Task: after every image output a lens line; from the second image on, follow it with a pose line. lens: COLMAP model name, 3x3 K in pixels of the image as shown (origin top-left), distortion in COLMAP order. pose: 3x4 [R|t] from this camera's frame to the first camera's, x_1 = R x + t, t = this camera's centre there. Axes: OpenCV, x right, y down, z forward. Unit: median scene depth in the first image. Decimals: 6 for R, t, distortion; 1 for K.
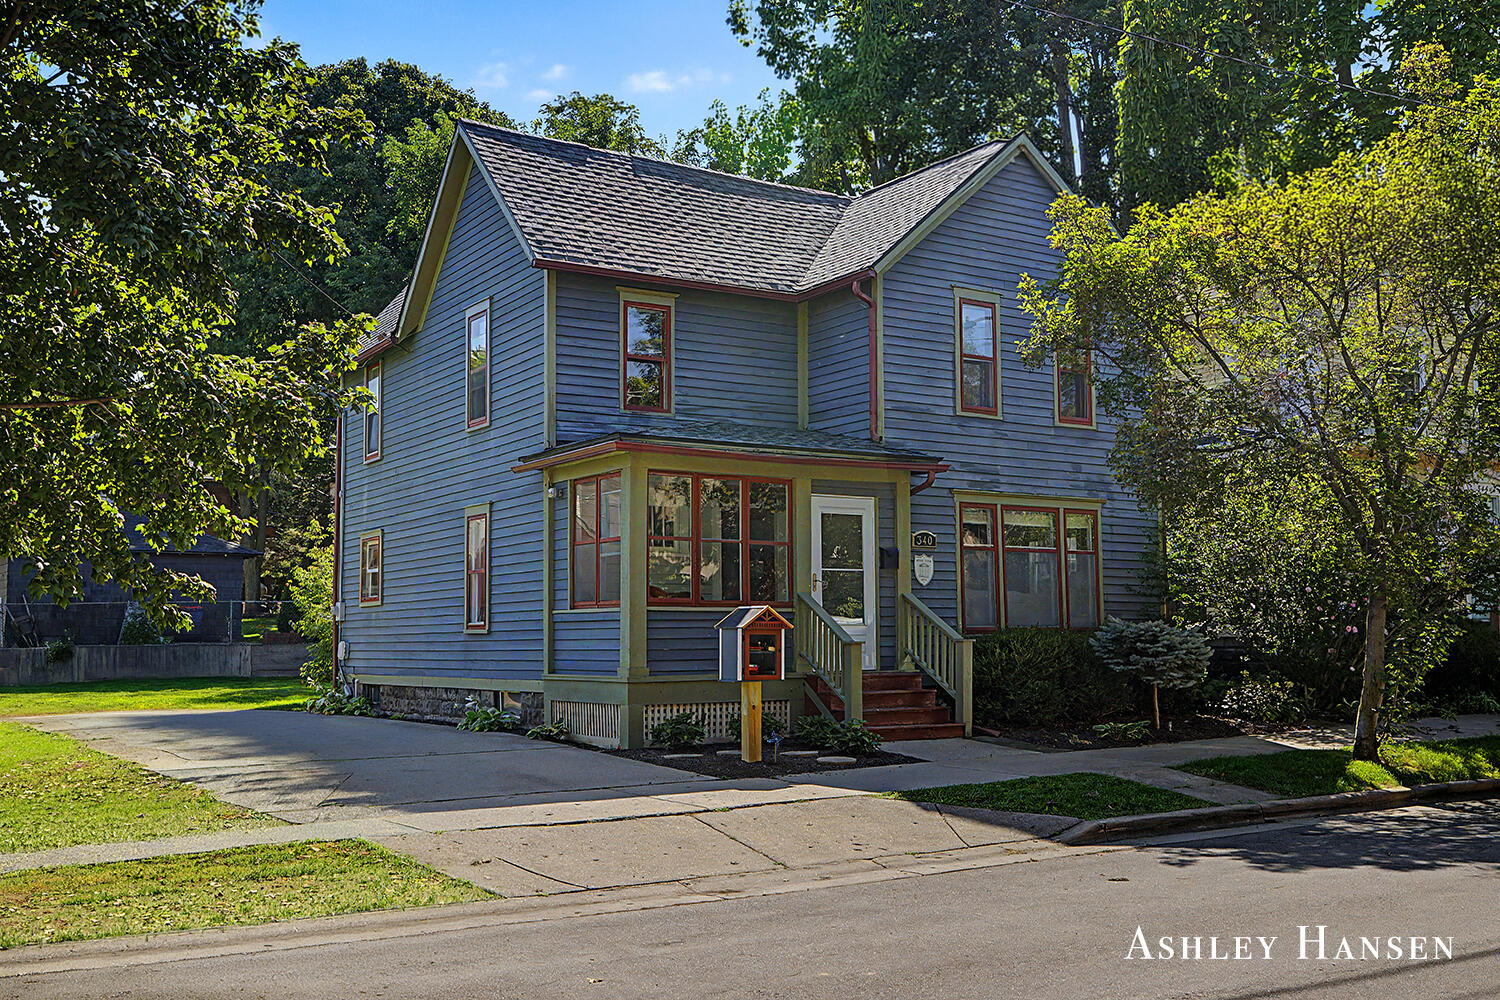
lens RADIAL K [[1502.3, 0, 747.3], [0, 1502.3, 545.6], [0, 0, 1]] dist [-0.049717, 0.136050]
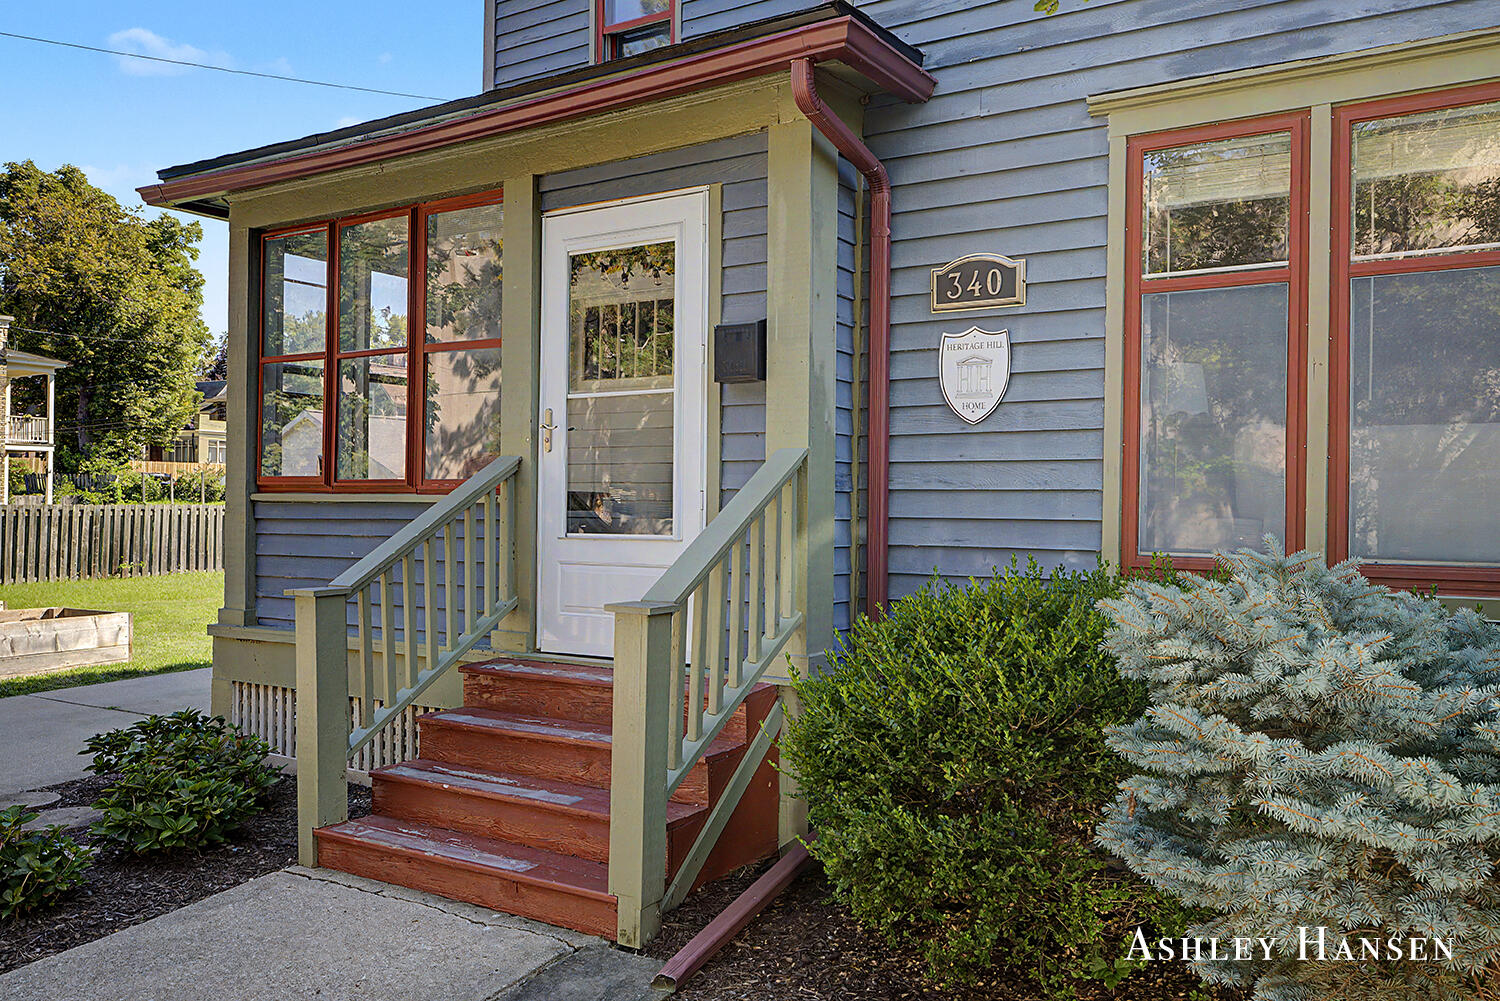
lens RADIAL K [[1188.8, 0, 750.0], [0, 1188.8, 500.5], [0, 0, 1]] dist [-0.002296, 0.000771]
pose [[0.426226, 0.004508, -0.904605, 0.344645], [0.045512, 0.998614, 0.026421, 0.035823], [0.903471, -0.052431, 0.425430, 0.882498]]
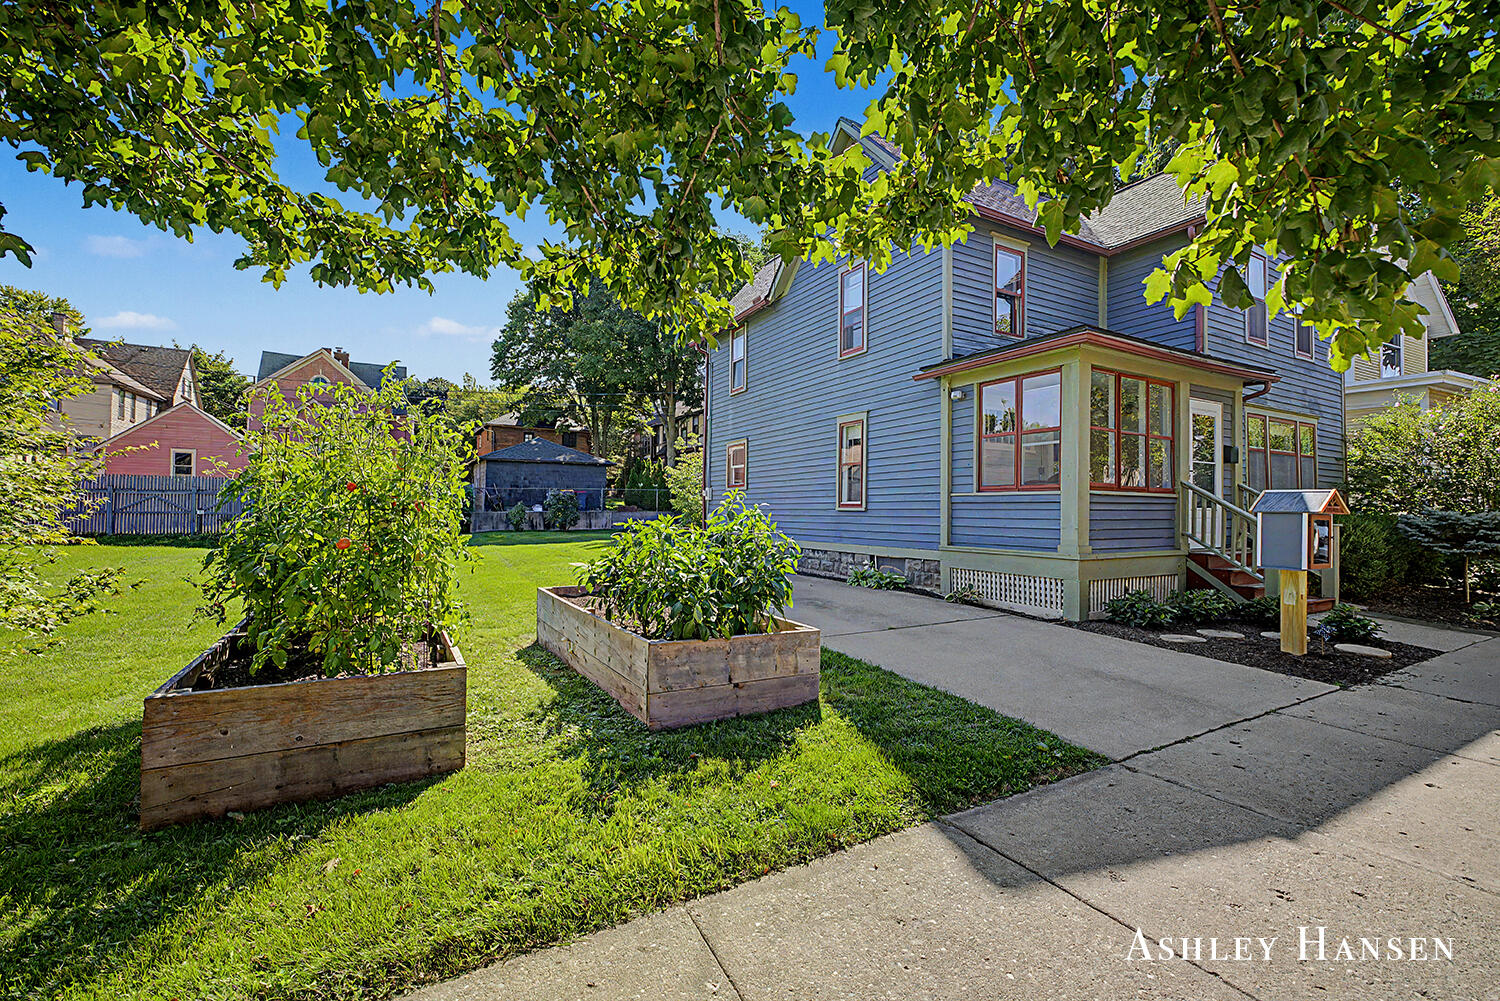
lens RADIAL K [[643.8, 0, 750.0], [0, 643.8, 500.5], [0, 0, 1]] dist [0.001451, 0.000085]
pose [[0.998101, 0.016212, -0.059428, -0.255850], [-0.013426, 0.998806, 0.046980, 0.026118], [0.060119, -0.046093, 0.997126, 0.462826]]
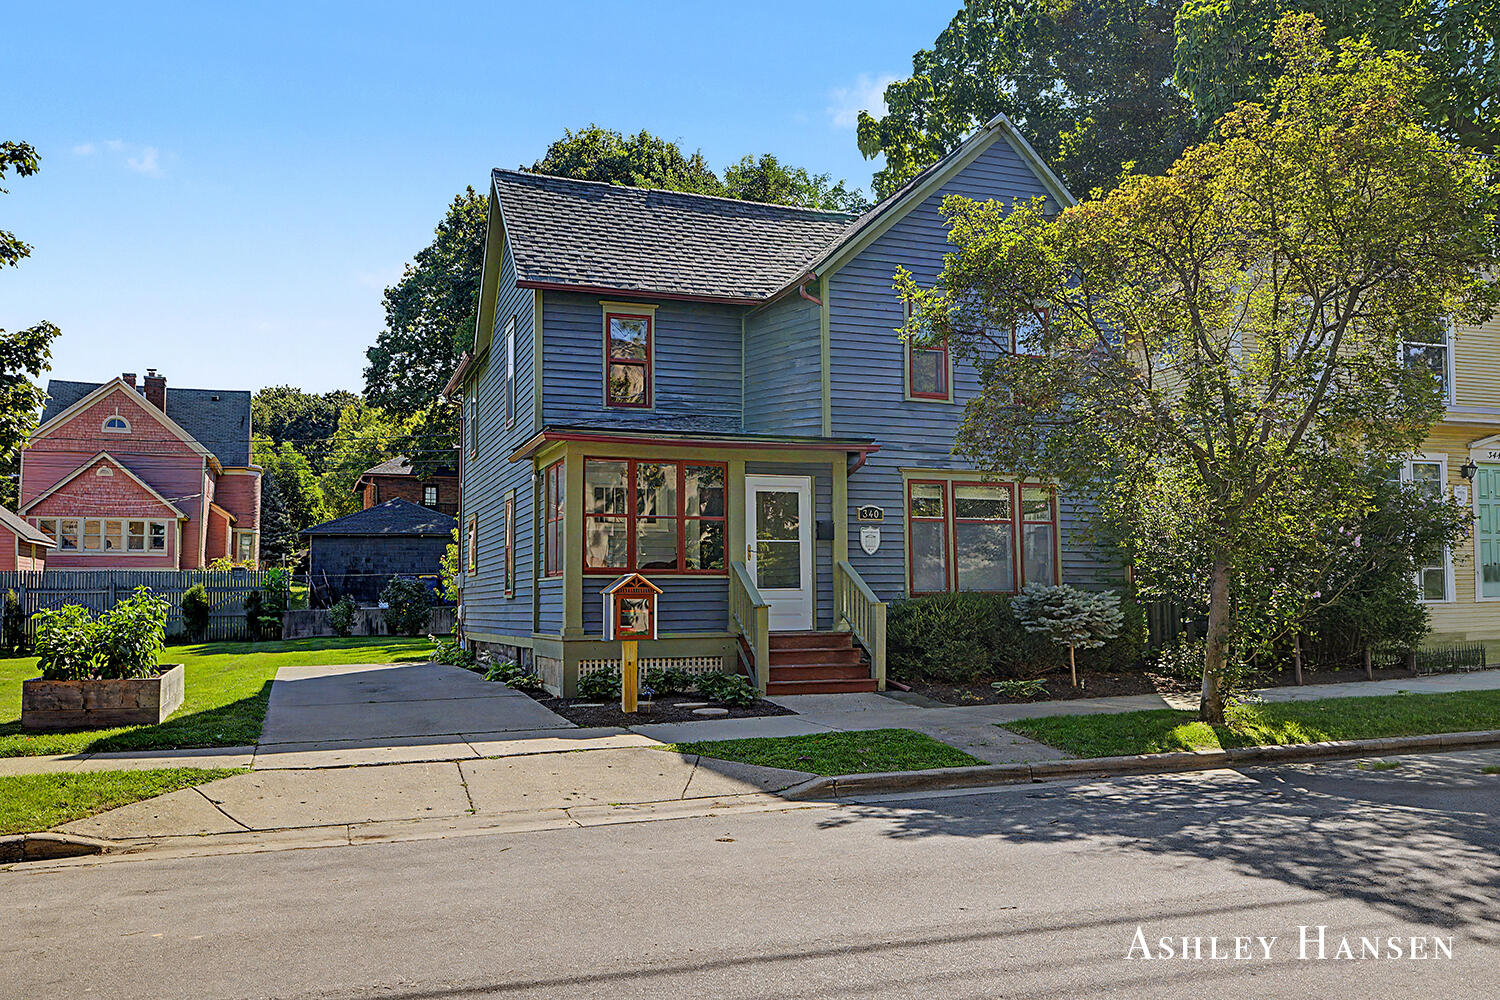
lens RADIAL K [[1212.7, 0, 753.8], [0, 1212.7, 533.6], [0, 0, 1]] dist [-0.001425, -0.000912]
pose [[0.976998, -0.013998, -0.212788, 0.234920], [0.015418, 0.999869, 0.005013, 0.005484], [0.212689, -0.008179, 0.977086, 0.105051]]
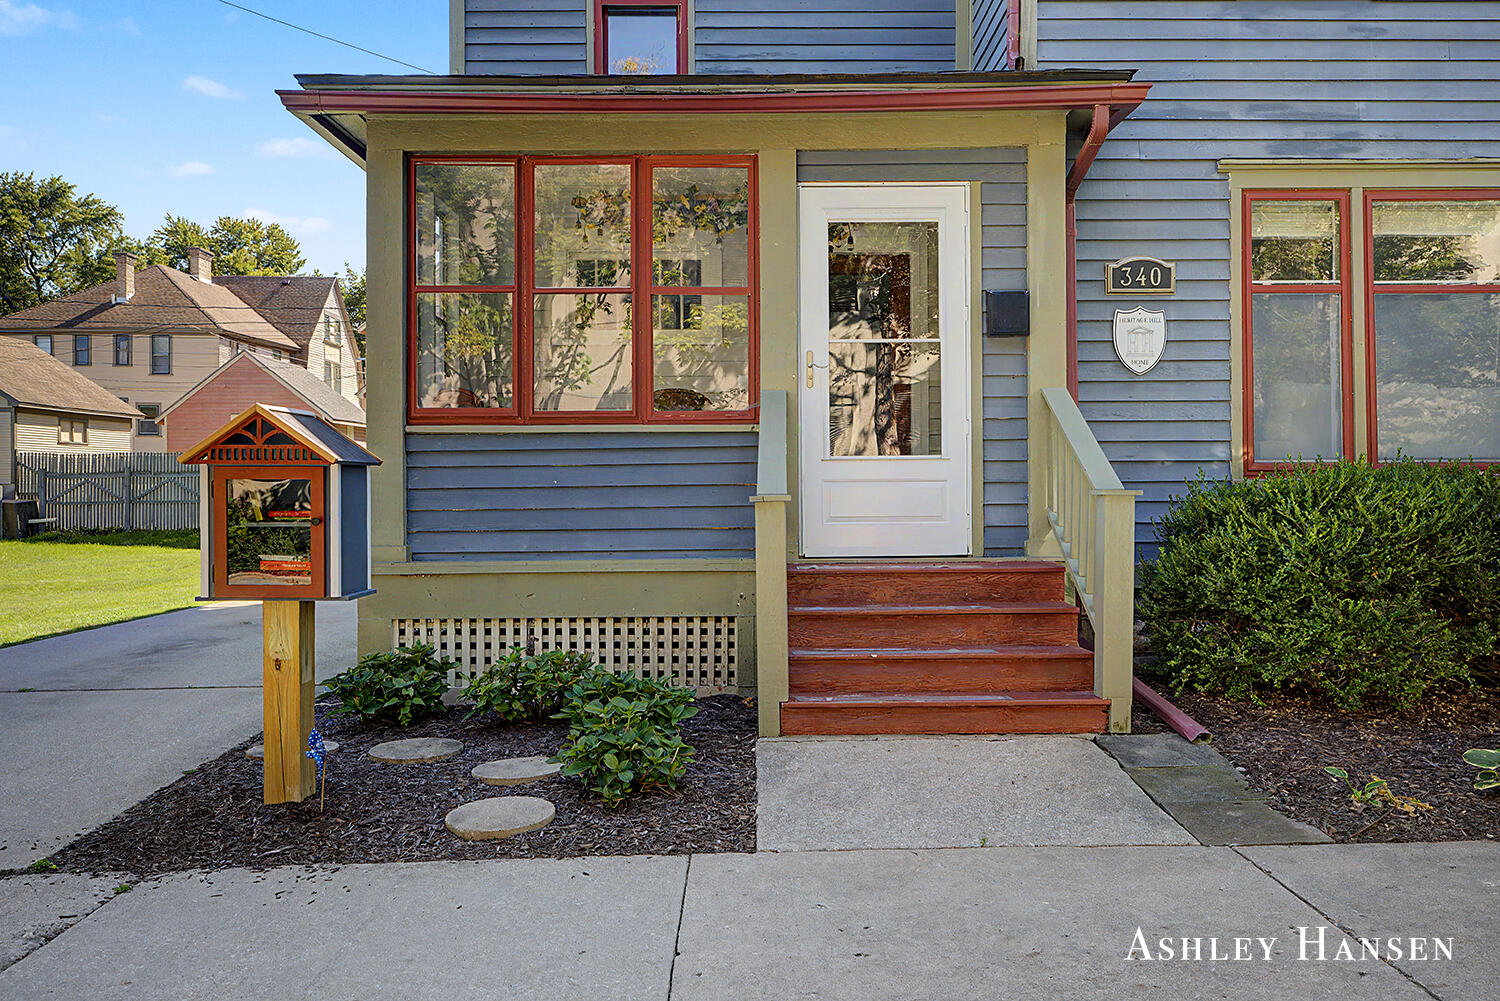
lens RADIAL K [[1188.8, 0, 750.0], [0, 1188.8, 500.5], [0, 0, 1]] dist [-0.002296, 0.000771]
pose [[0.843607, 0.005972, -0.536927, 0.223393], [0.034517, 0.997267, 0.065325, 0.039066], [0.535850, -0.073642, 0.841095, 0.649095]]
